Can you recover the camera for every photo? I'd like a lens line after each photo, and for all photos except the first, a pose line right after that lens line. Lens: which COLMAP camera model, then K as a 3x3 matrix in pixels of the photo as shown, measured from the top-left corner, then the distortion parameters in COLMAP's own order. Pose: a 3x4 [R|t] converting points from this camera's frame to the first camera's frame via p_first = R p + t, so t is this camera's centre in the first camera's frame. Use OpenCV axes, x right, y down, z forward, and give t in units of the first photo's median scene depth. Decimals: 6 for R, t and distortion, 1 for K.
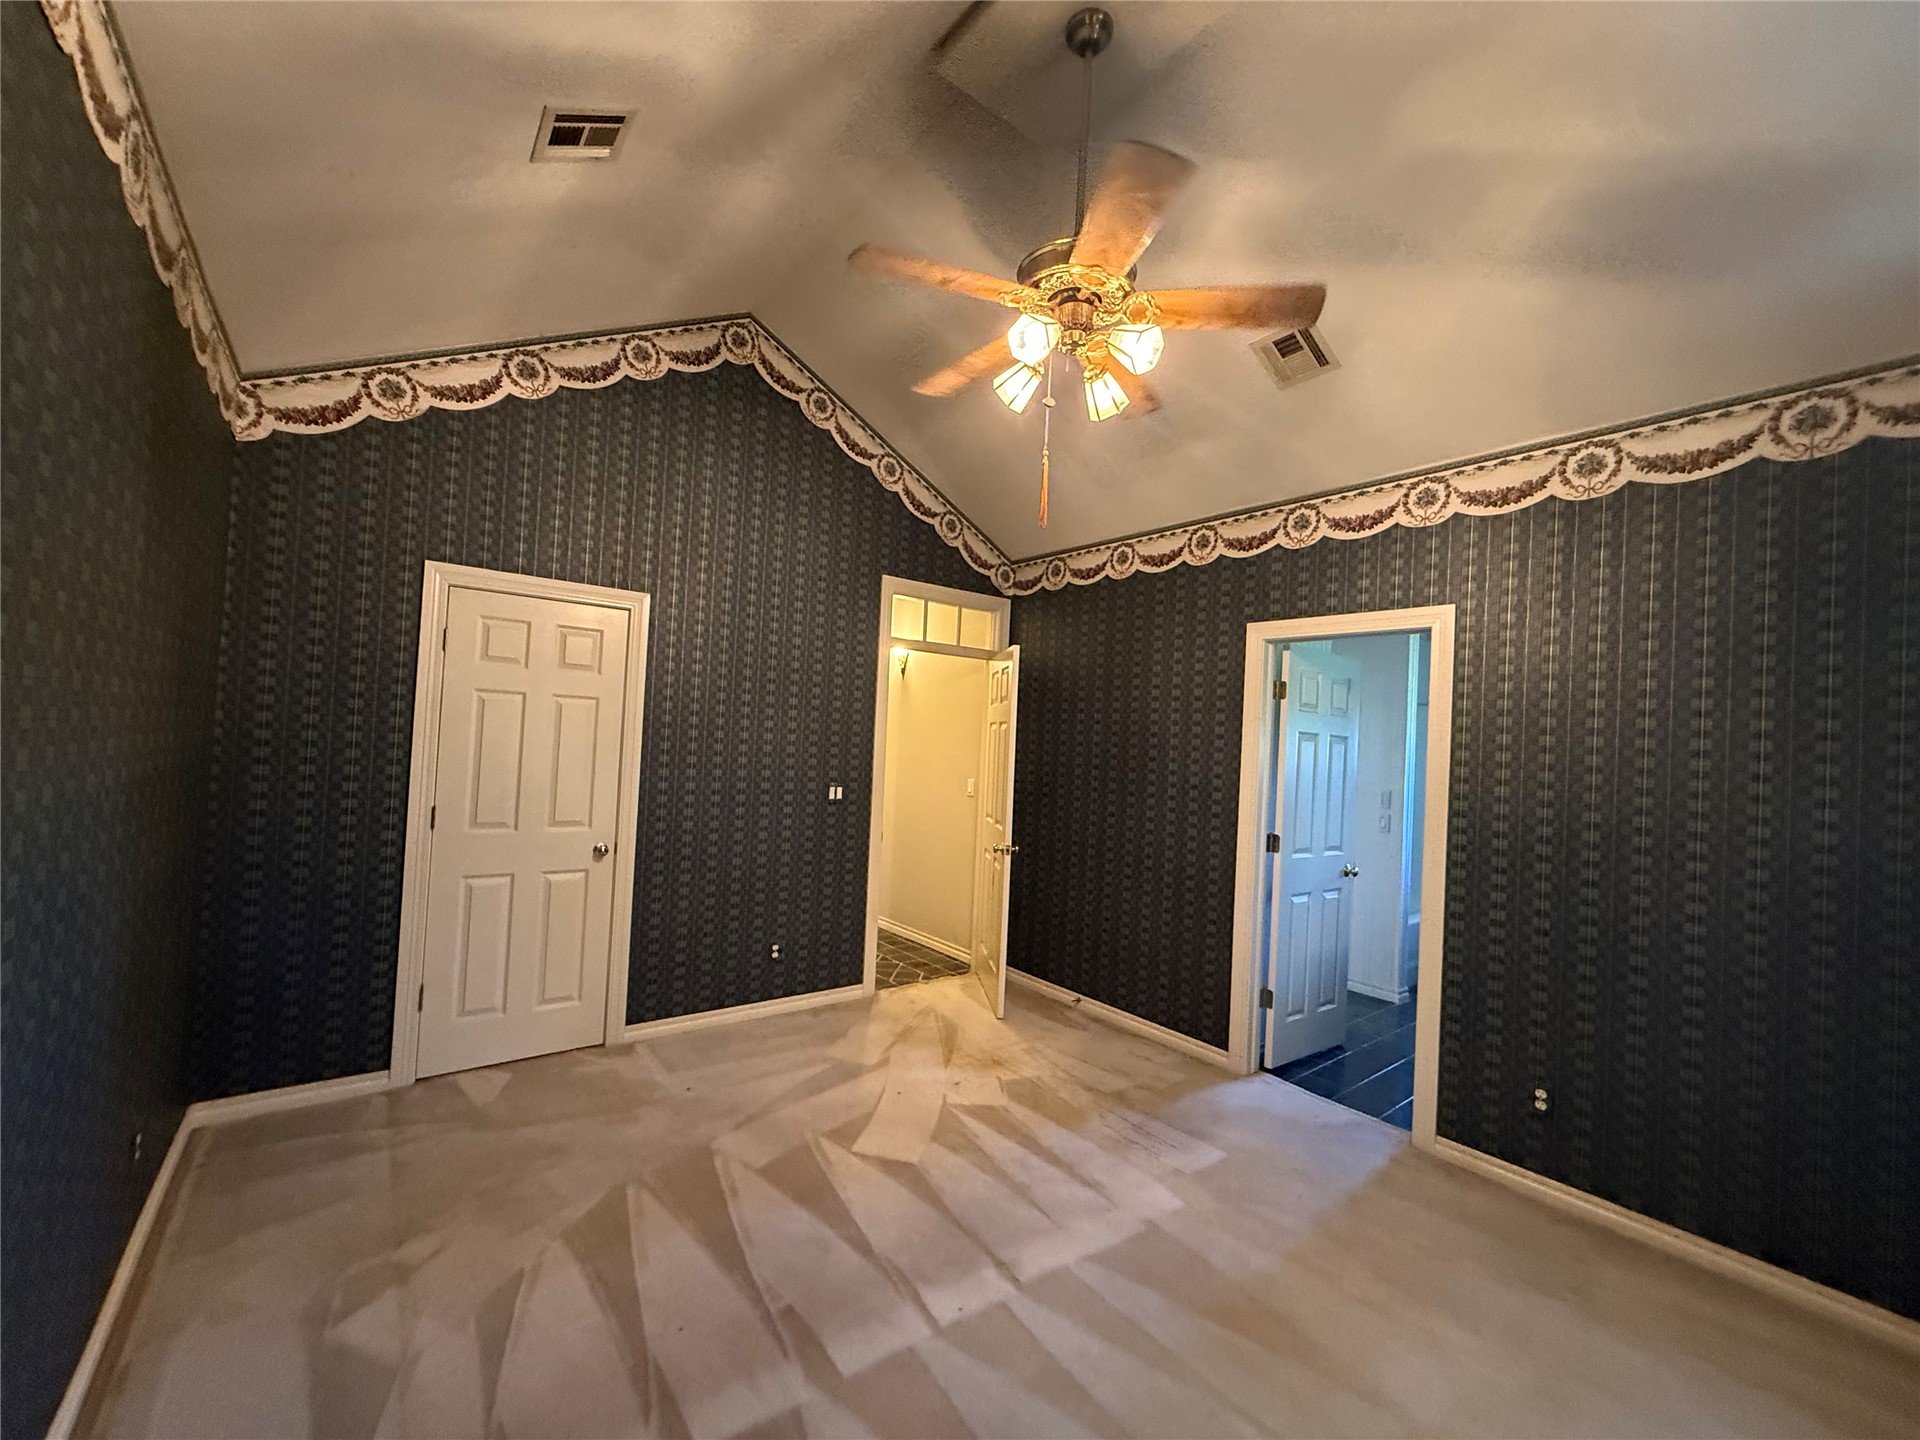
lens RADIAL K [[767.4, 0, 952.6], [0, 767.4, 721.3], [0, 0, 1]] dist [-0.000643, 0.000406]
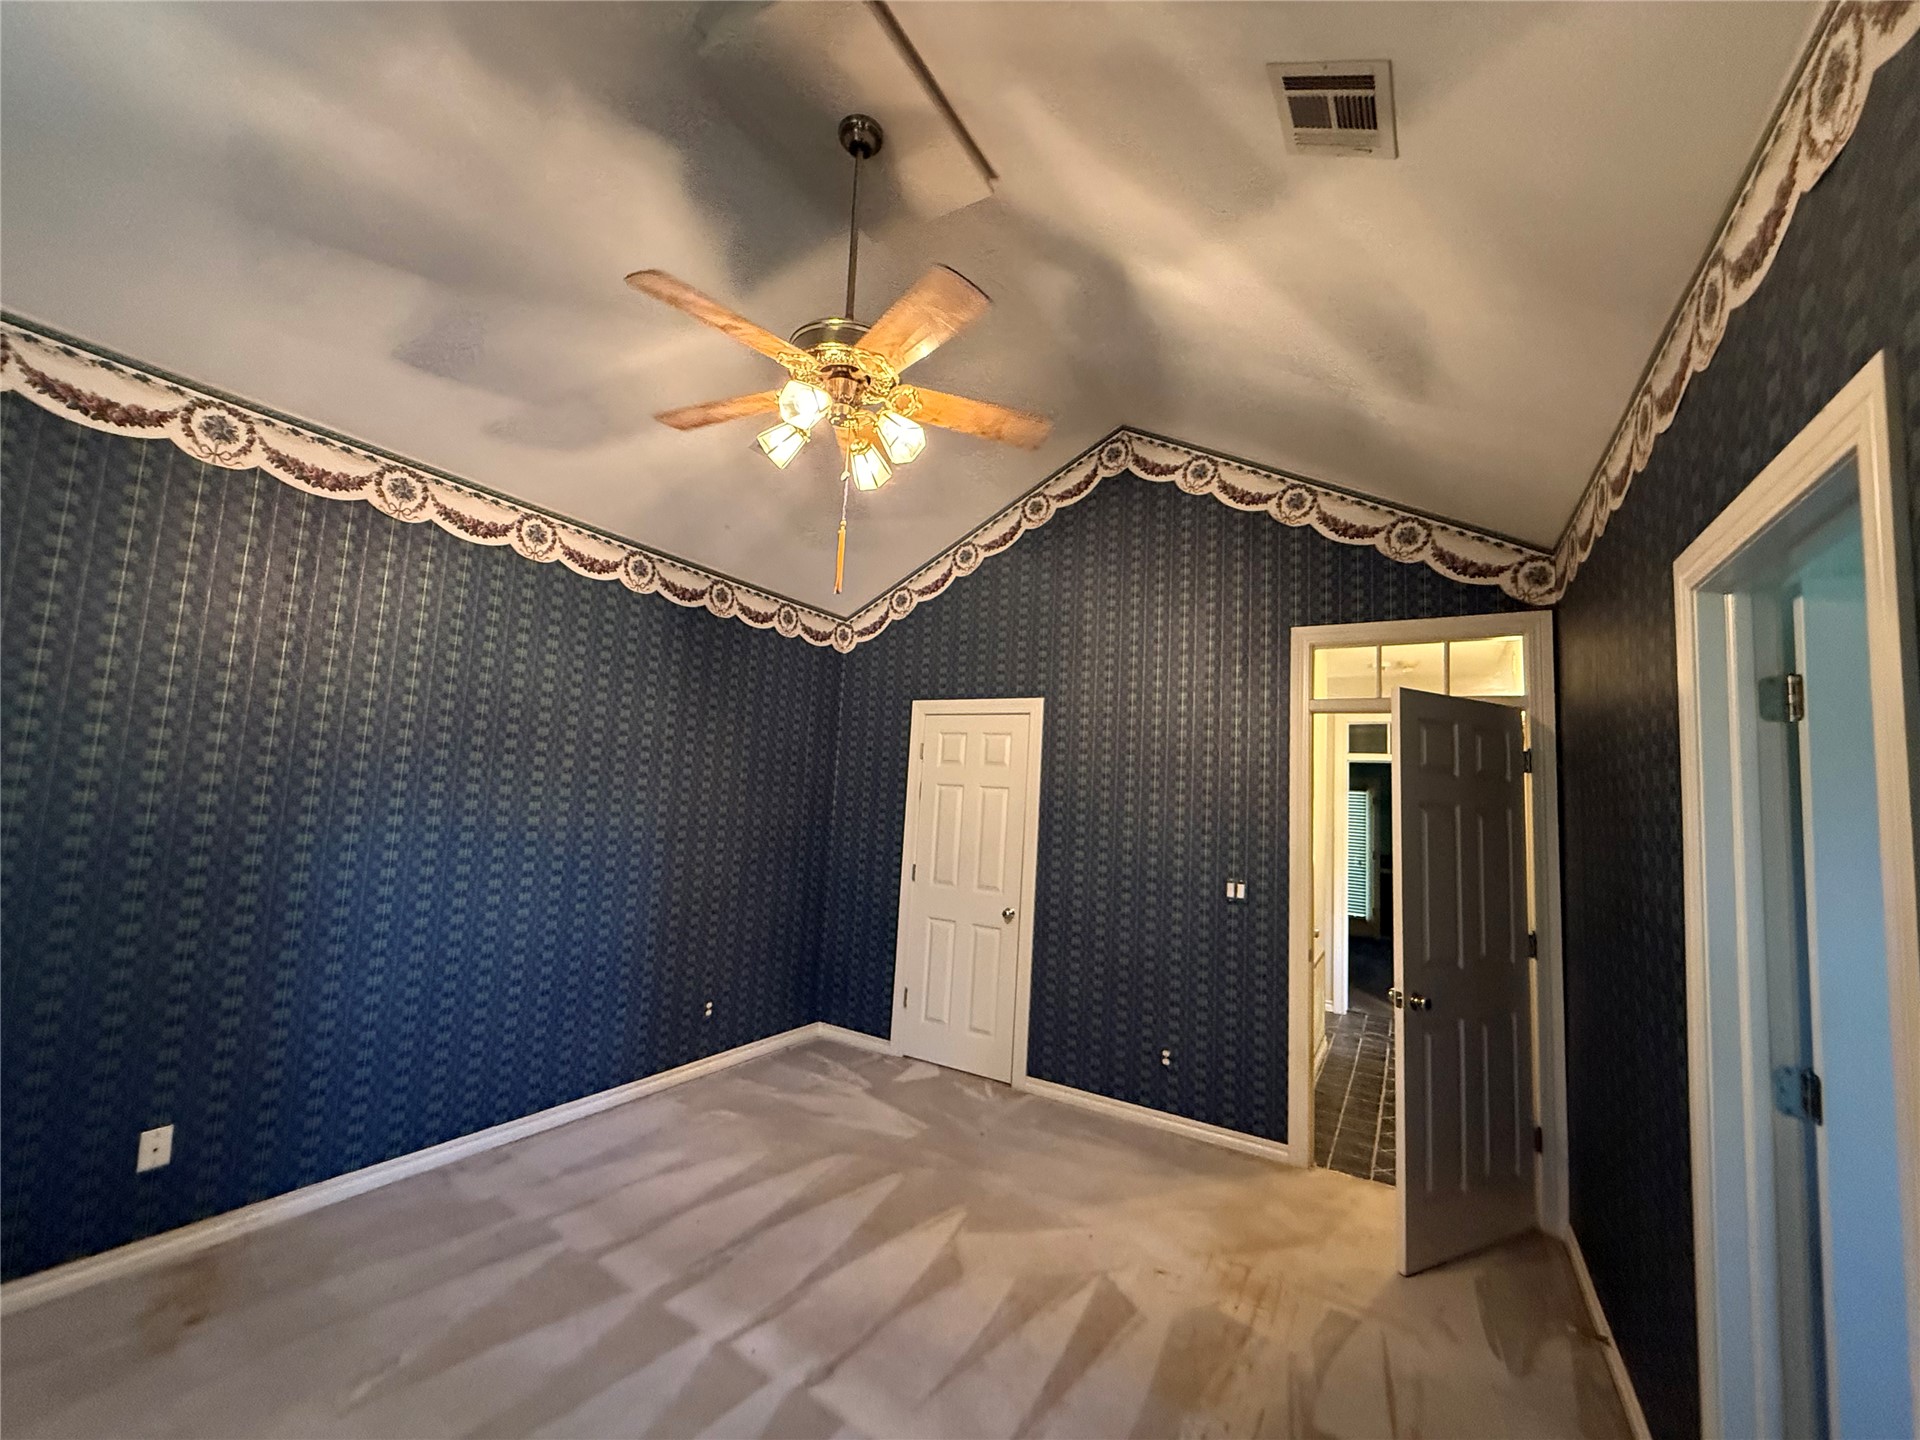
lens RADIAL K [[767.4, 0, 952.6], [0, 767.4, 721.3], [0, 0, 1]] dist [-0.000643, 0.000406]
pose [[0.359357, -0.122246, -0.925159, 0.660371], [-0.016337, 0.990407, -0.137213, 0.034520], [0.933057, 0.064423, 0.353912, 0.467815]]
